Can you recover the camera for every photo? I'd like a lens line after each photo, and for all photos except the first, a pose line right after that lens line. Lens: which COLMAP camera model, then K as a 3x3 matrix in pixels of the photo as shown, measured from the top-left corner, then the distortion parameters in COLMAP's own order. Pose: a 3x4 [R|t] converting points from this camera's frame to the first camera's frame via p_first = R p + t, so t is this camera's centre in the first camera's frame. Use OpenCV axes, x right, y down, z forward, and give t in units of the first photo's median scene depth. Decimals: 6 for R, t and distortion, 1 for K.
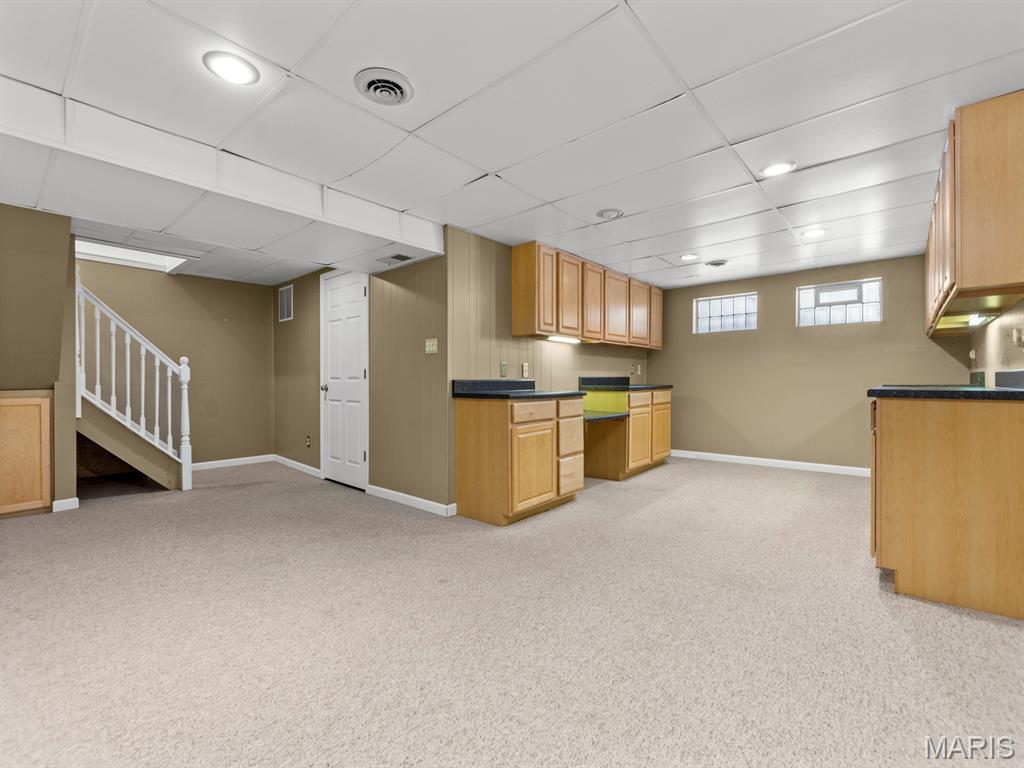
lens RADIAL K [[458.0, 0, 504.5], [0, 458.0, 380.4], [0, 0, 1]] dist [0.001315, -0.000312]
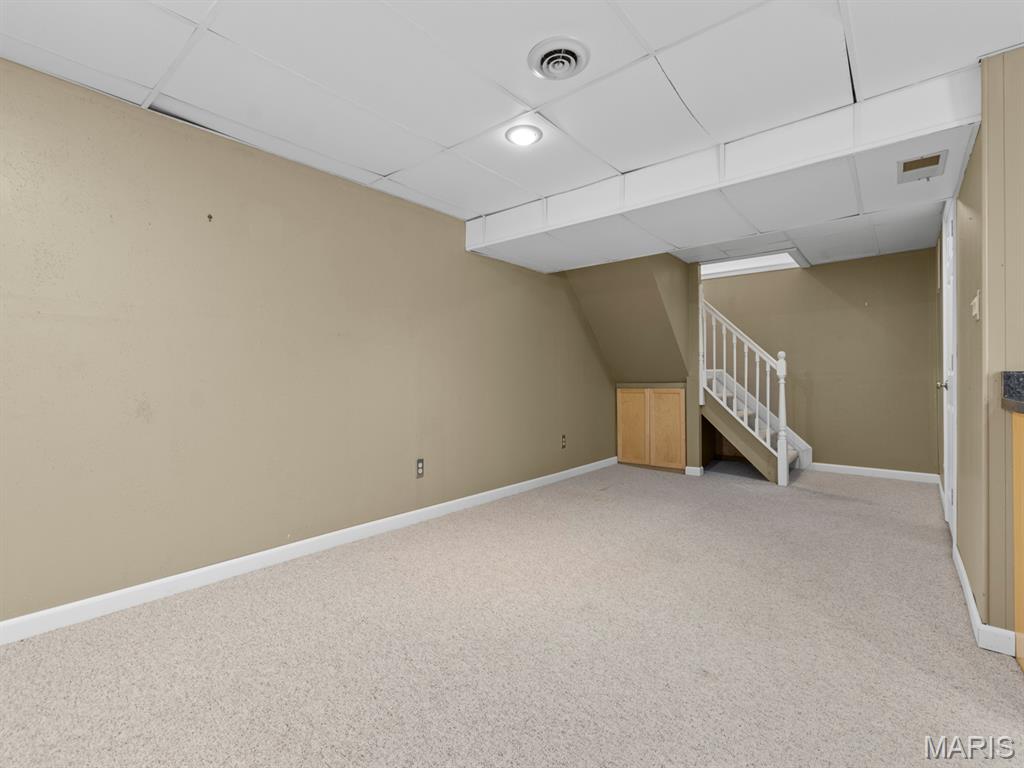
lens RADIAL K [[458.0, 0, 504.5], [0, 458.0, 380.4], [0, 0, 1]] dist [0.001315, -0.000312]
pose [[0.019125, 0.006936, -0.999793, 0.328390], [0.005606, 0.999959, 0.007044, 0.001154], [0.999801, -0.005740, 0.019085, 0.430896]]
